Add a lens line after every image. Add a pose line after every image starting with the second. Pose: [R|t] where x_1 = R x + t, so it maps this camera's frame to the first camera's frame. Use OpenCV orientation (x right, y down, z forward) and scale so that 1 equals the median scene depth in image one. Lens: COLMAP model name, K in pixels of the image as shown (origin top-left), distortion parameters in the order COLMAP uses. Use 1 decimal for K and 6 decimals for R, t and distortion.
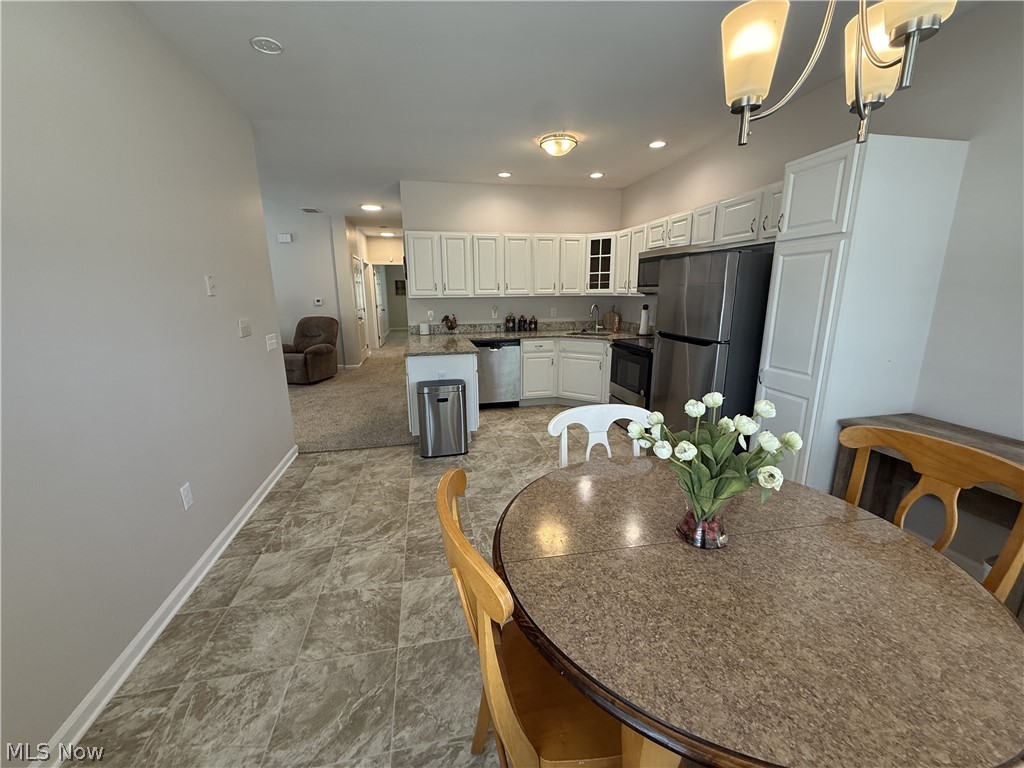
lens RADIAL K [[408.4, 0, 506.2], [0, 408.4, 379.6], [0, 0, 1]] dist [0.004824, 0.000661]
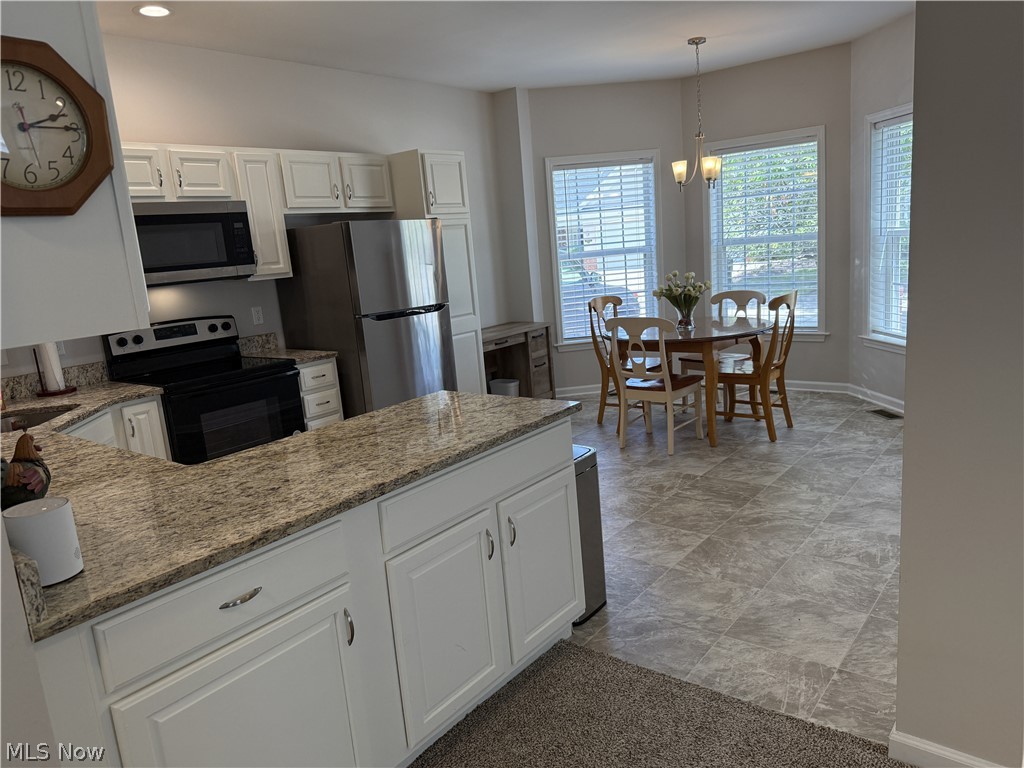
lens RADIAL K [[724.2, 0, 510.9], [0, 724.2, 382.7], [0, 0, 1]] dist [0.033236, -0.038085]
pose [[-0.639571, -0.090152, 0.763428, -0.909355], [0.252962, 0.913111, 0.319749, -0.398383], [-0.725920, 0.397620, -0.561194, 1.772114]]
